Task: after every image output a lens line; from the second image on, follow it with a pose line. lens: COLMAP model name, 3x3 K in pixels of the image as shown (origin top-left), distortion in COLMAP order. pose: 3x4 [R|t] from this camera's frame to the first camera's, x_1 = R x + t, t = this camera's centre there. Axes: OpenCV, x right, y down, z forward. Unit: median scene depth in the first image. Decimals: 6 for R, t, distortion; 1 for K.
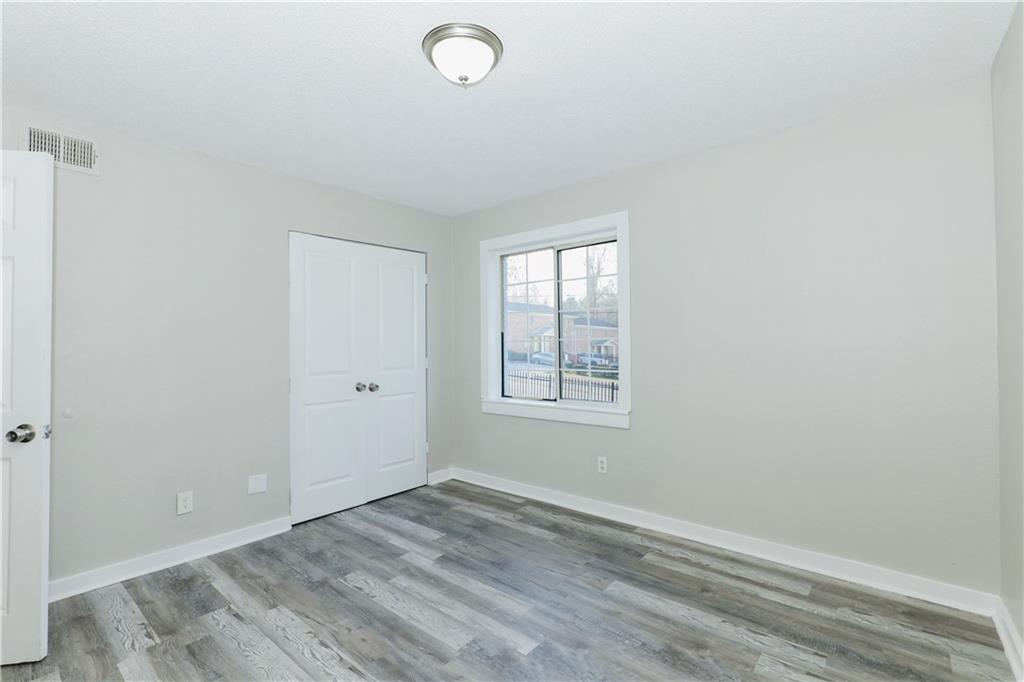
lens RADIAL K [[464.0, 0, 502.7], [0, 464.0, 335.6], [0, 0, 1]] dist [-0.018836, 0.006350]
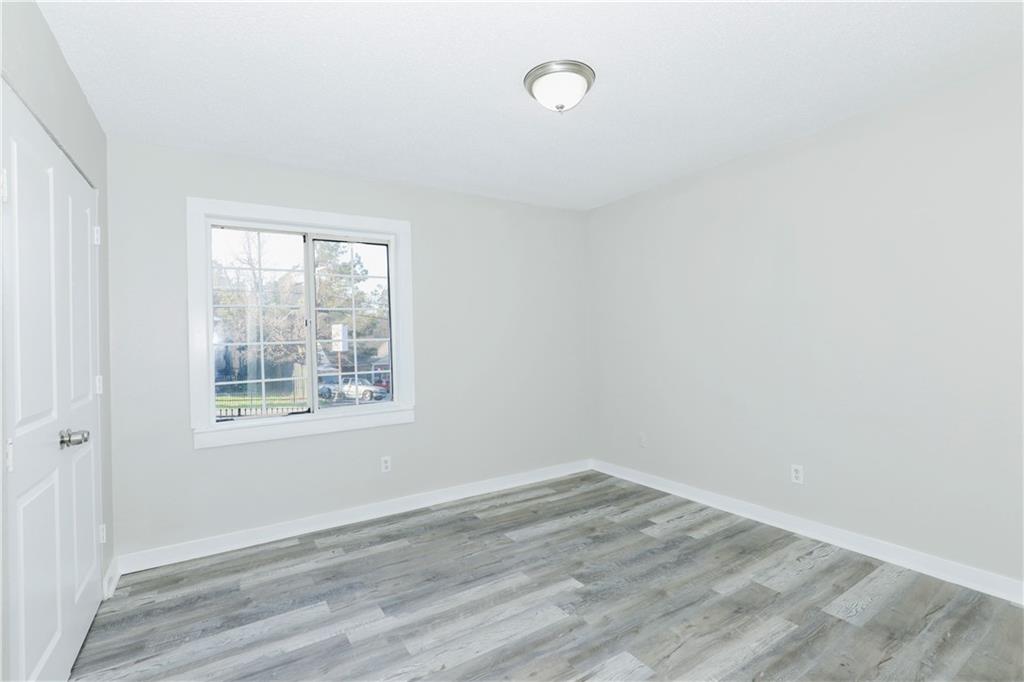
lens RADIAL K [[464.0, 0, 502.7], [0, 464.0, 335.6], [0, 0, 1]] dist [-0.018836, 0.006350]
pose [[0.308743, 0.004890, 0.951133, -0.847864], [0.004492, 0.999968, -0.006599, 0.007767], [-0.951135, 0.006310, 0.308712, 0.561677]]
